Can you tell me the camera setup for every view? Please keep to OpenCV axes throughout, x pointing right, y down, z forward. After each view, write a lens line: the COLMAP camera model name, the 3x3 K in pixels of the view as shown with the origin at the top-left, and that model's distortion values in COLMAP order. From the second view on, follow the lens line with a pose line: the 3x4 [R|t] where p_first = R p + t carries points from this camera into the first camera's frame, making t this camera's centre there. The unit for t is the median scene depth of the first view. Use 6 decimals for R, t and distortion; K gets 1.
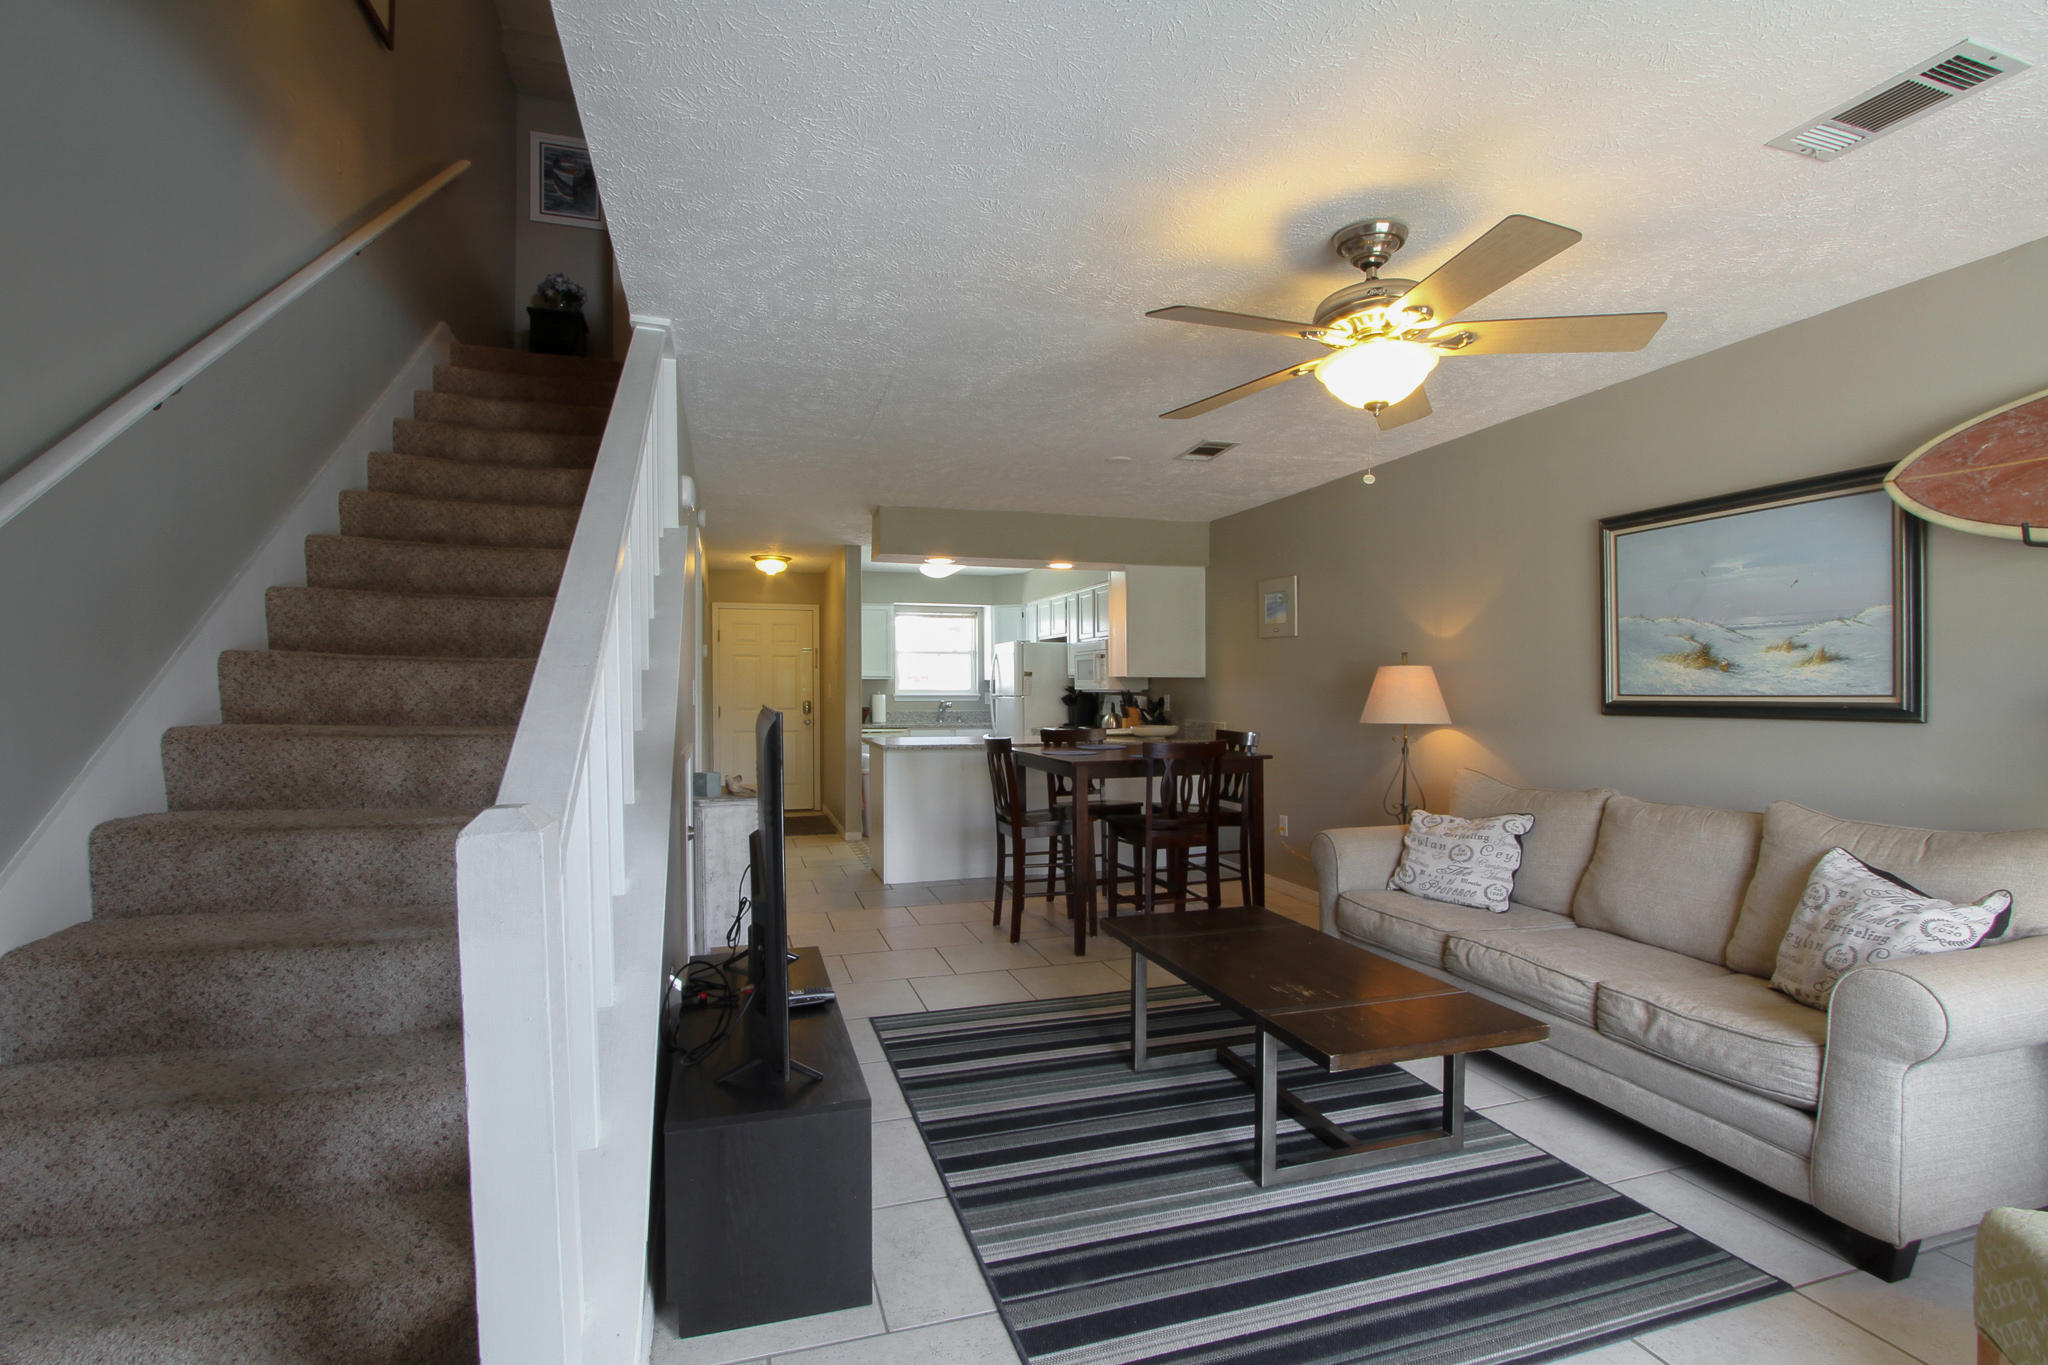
lens RADIAL K [[948.7, 0, 1023.0], [0, 948.7, 689.9], [0, 0, 1]] dist [-0.021924, -0.001115]
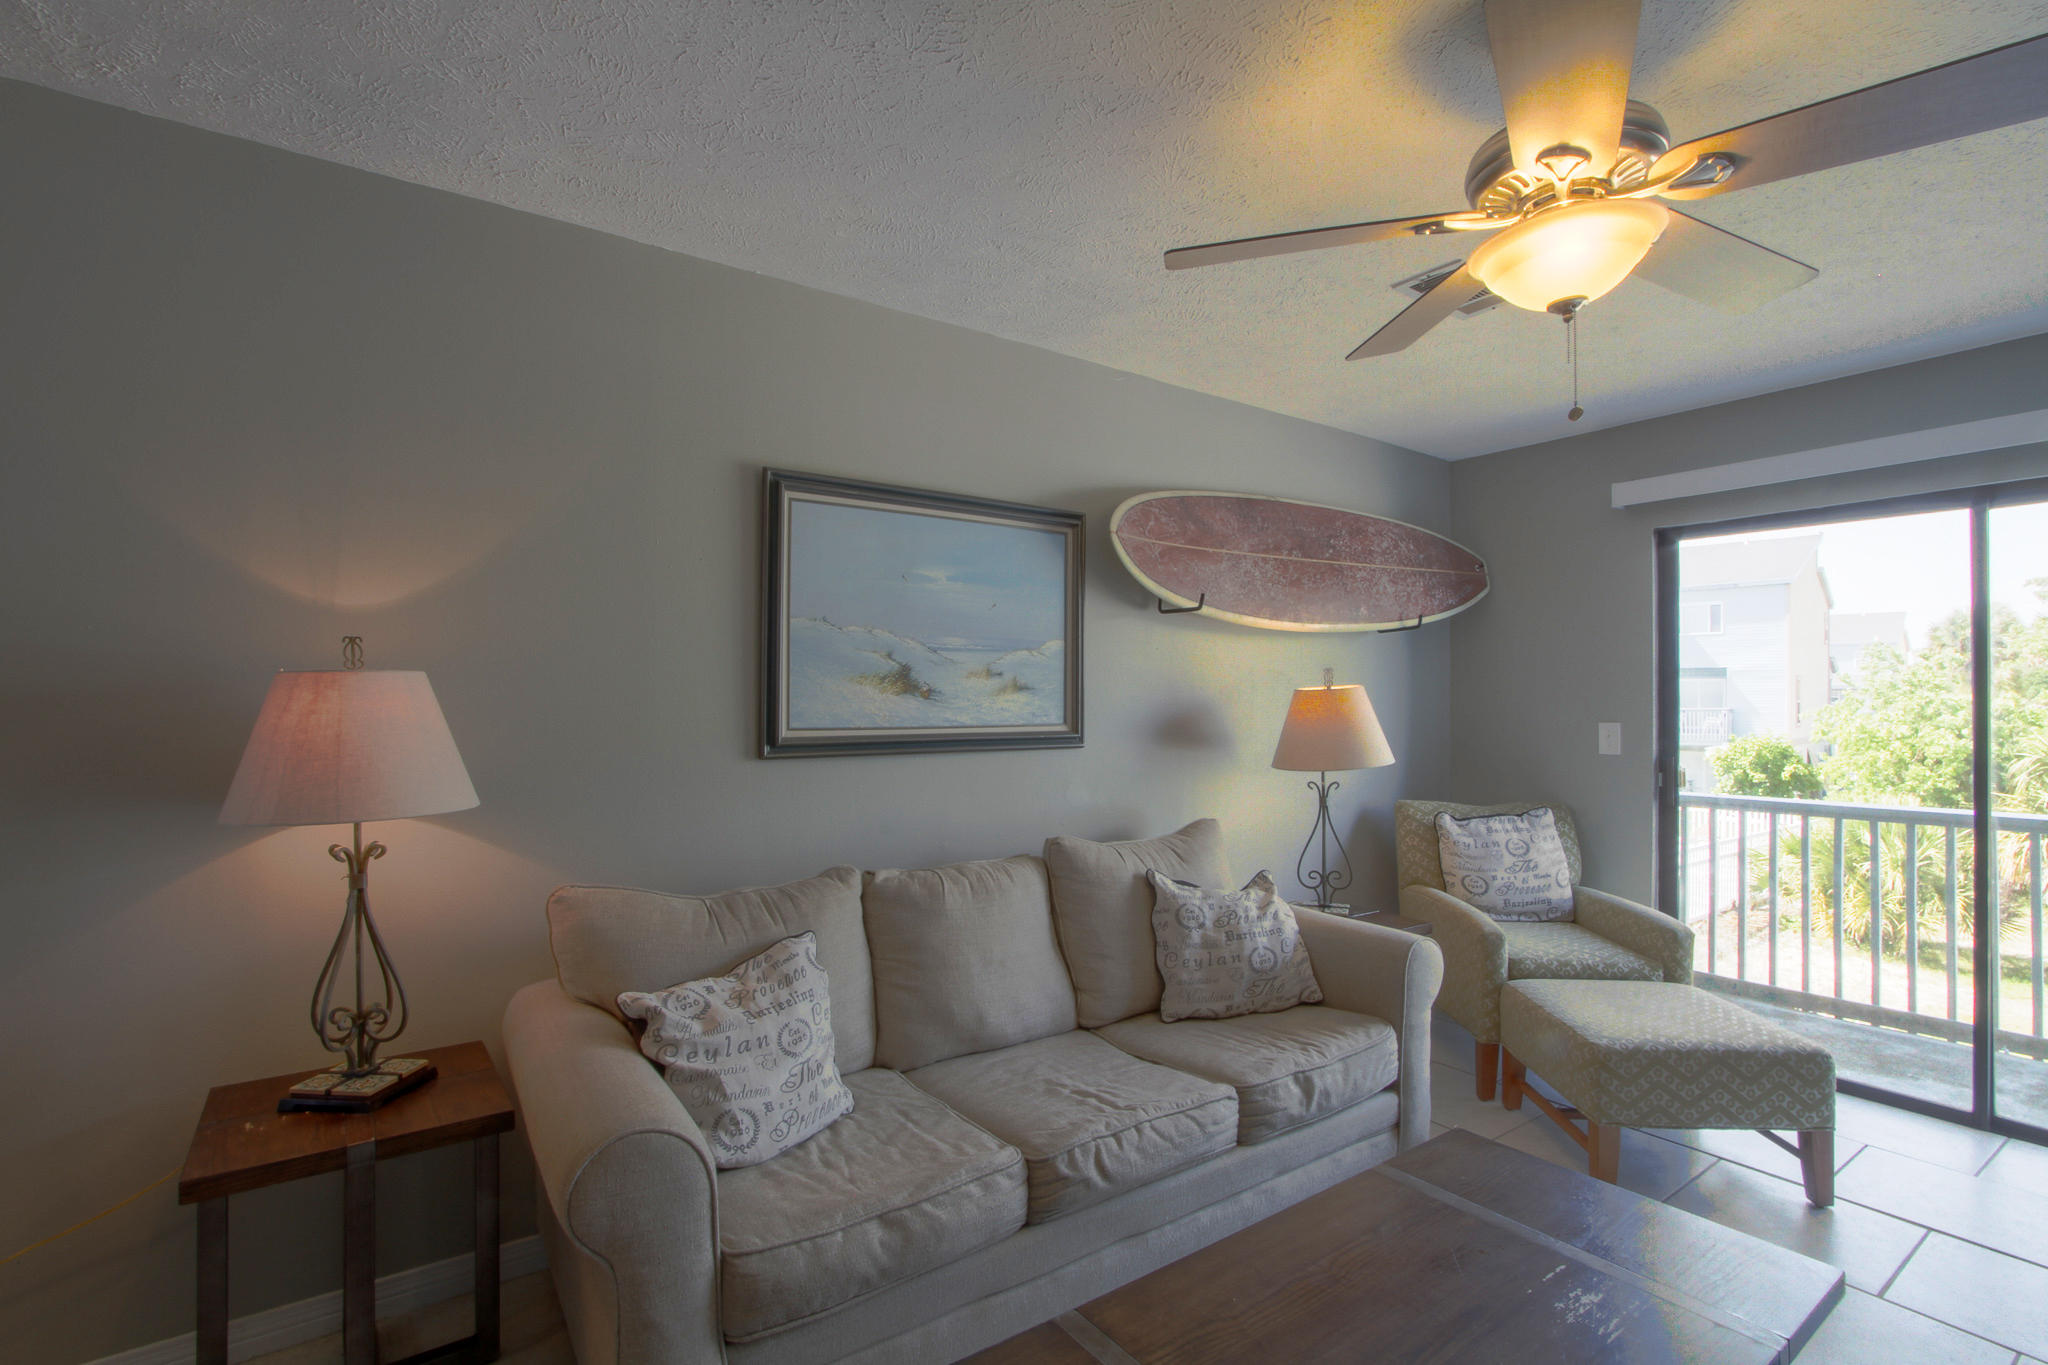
lens RADIAL K [[948.7, 0, 1026.5], [0, 948.7, 689.7], [0, 0, 1]] dist [-0.021924, -0.001115]
pose [[-0.307627, 0.008954, 0.951465, -0.099968], [-0.004375, 0.999932, -0.010825, -0.020431], [-0.951497, -0.007493, -0.307567, 1.278534]]
